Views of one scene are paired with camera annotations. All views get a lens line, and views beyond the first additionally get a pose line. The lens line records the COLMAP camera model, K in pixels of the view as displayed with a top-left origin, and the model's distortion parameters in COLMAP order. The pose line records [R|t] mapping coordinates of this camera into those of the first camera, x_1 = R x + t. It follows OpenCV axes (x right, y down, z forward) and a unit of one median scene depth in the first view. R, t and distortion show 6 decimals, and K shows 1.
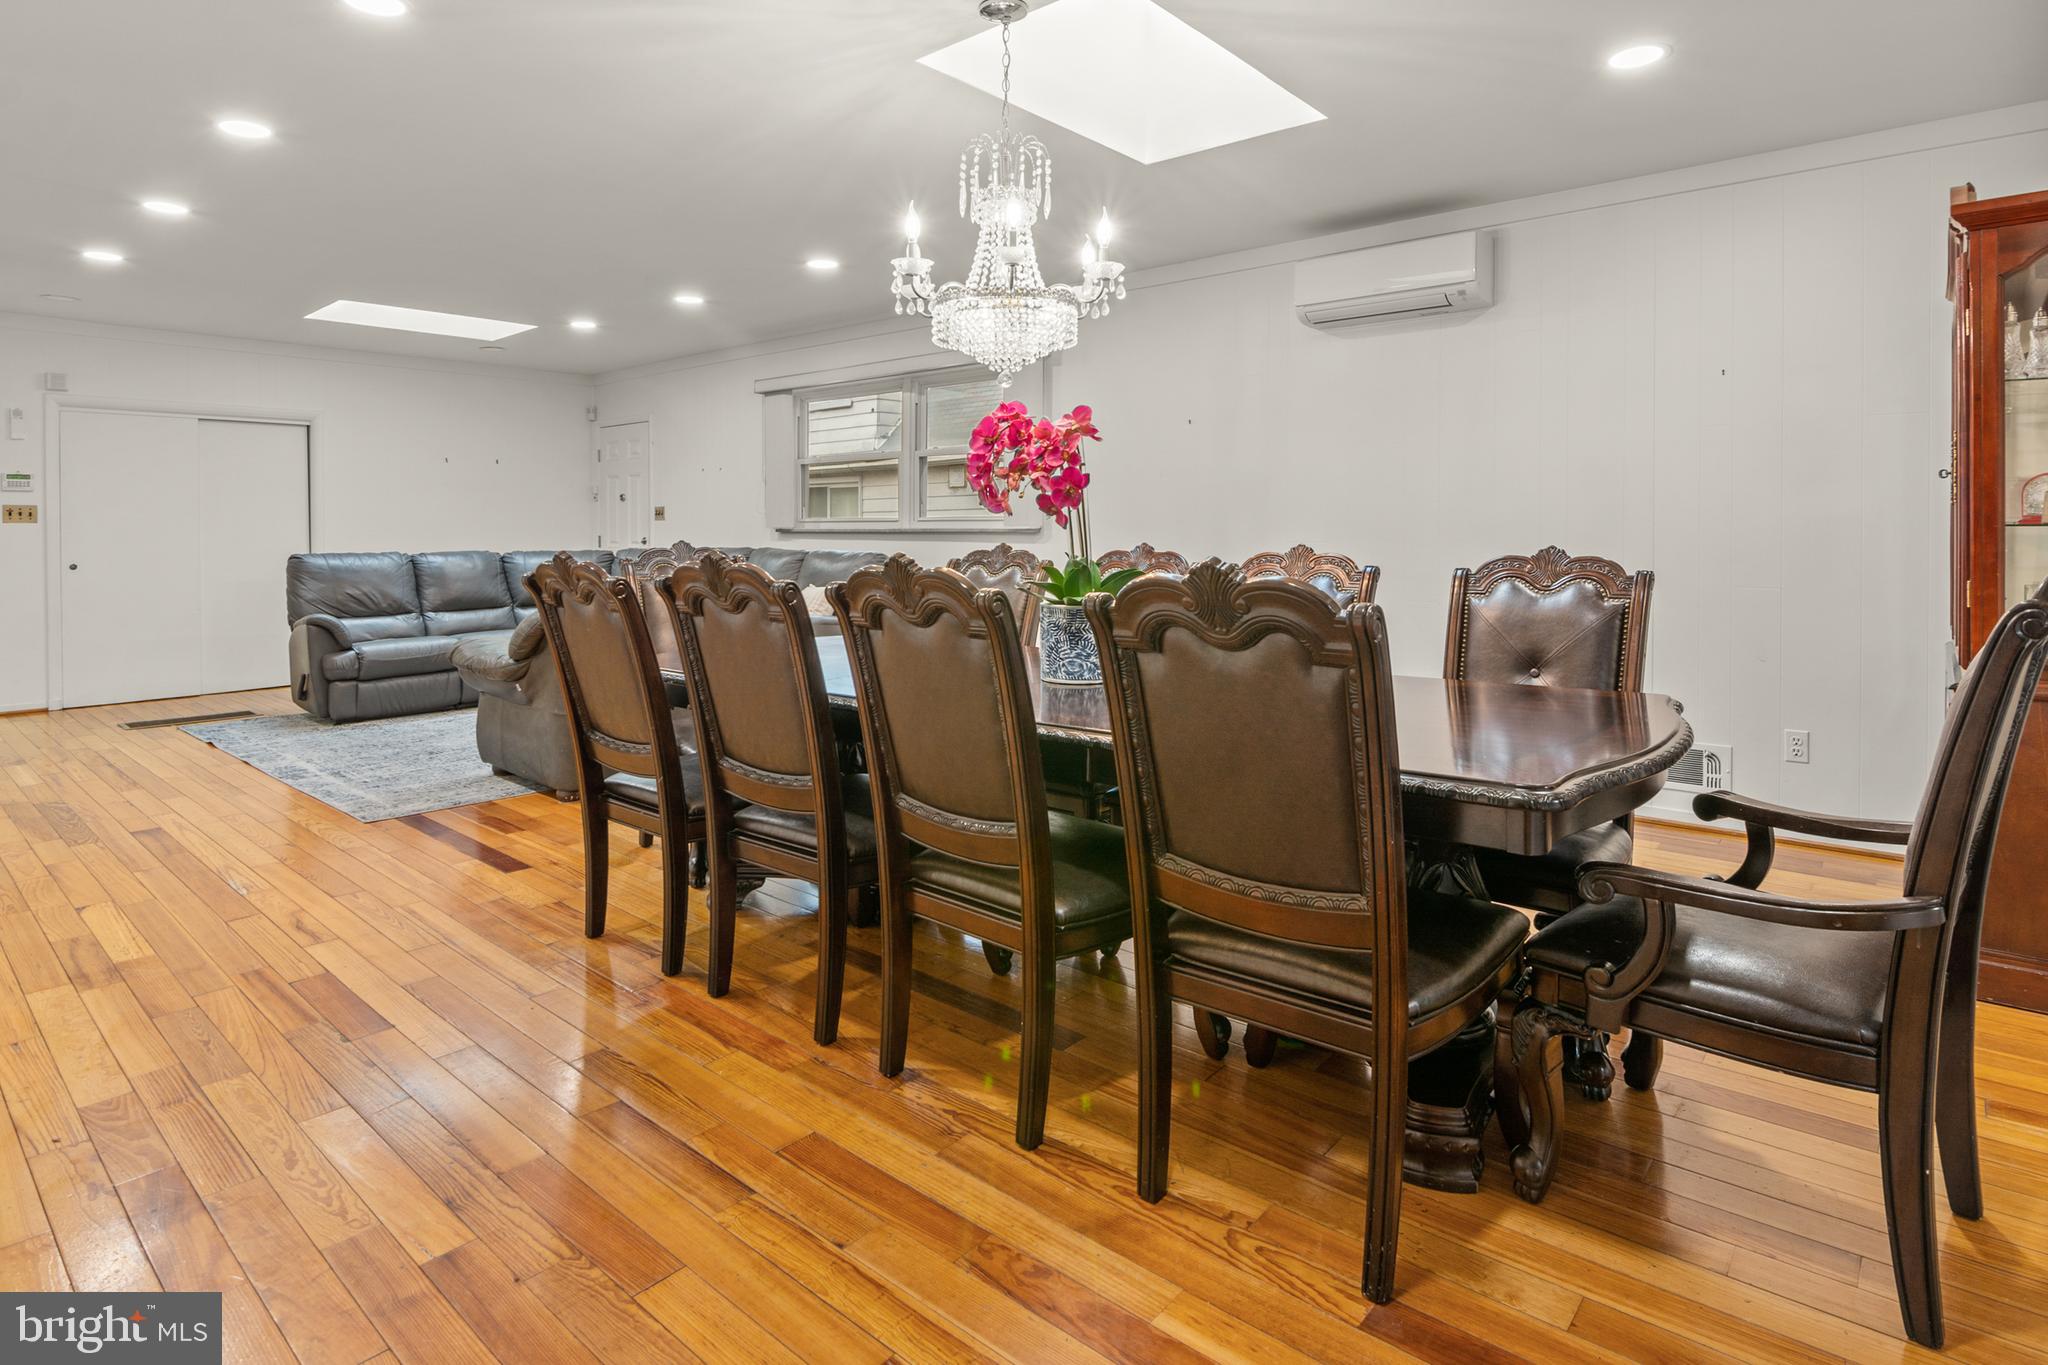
lens RADIAL K [[1006.3, 0, 1024.6], [0, 1006.3, 544.7], [0, 0, 1]] dist [0.001472, -0.003444]
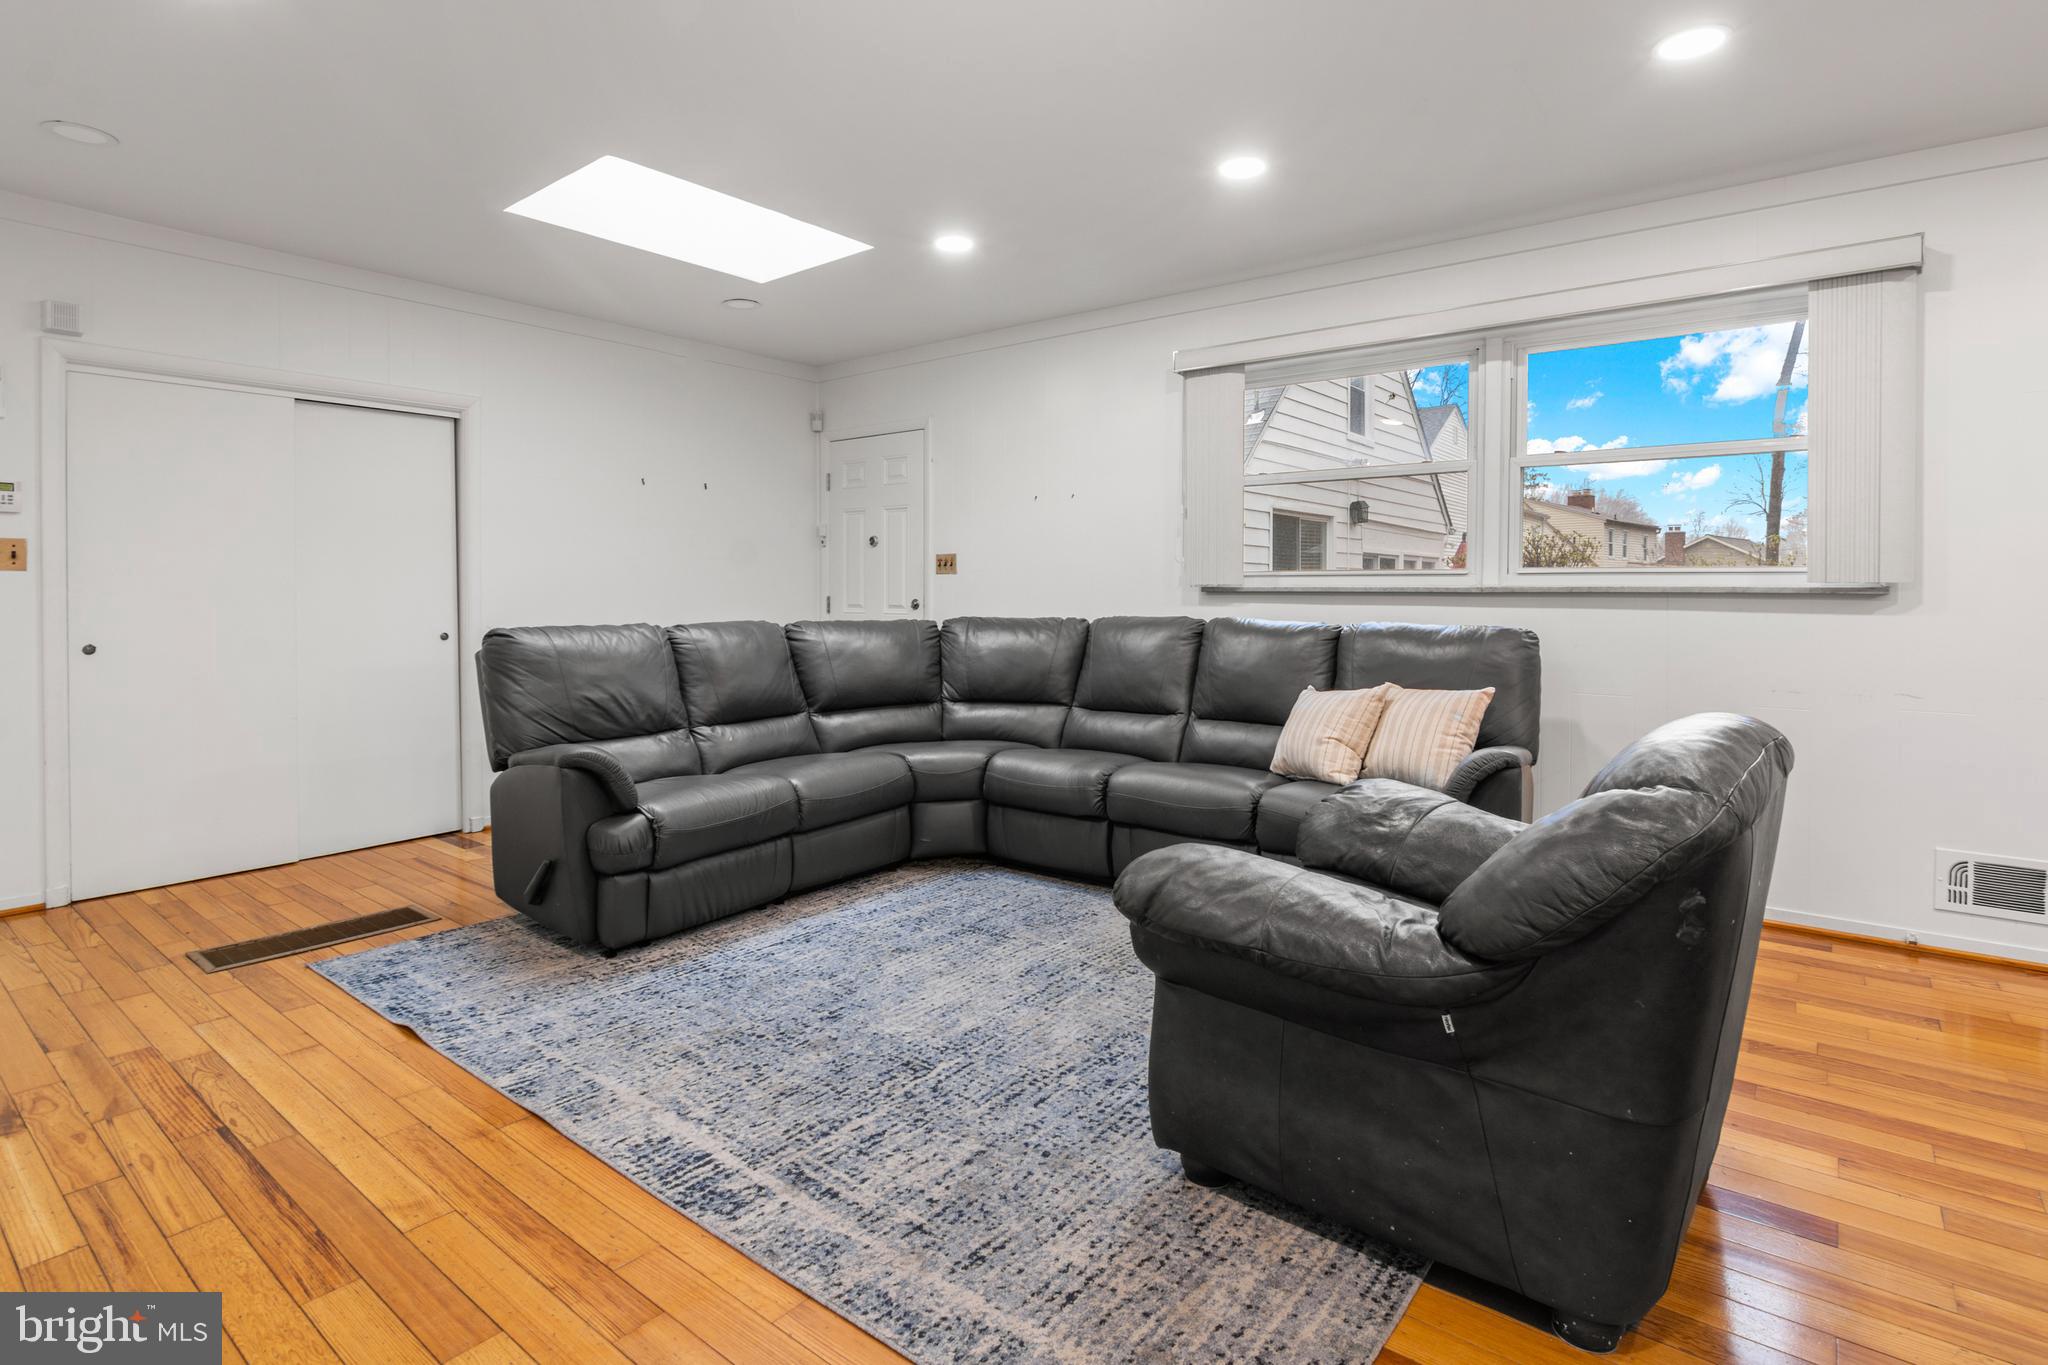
lens RADIAL K [[1006.3, 0, 1003.0], [0, 1006.3, 604.2], [0, 0, 1]] dist [0.001472, -0.003444]
pose [[0.999891, 0.003891, 0.014242, -0.434445], [-0.003863, 0.999991, -0.001985, -0.003719], [-0.014250, 0.001930, 0.999897, 0.420986]]
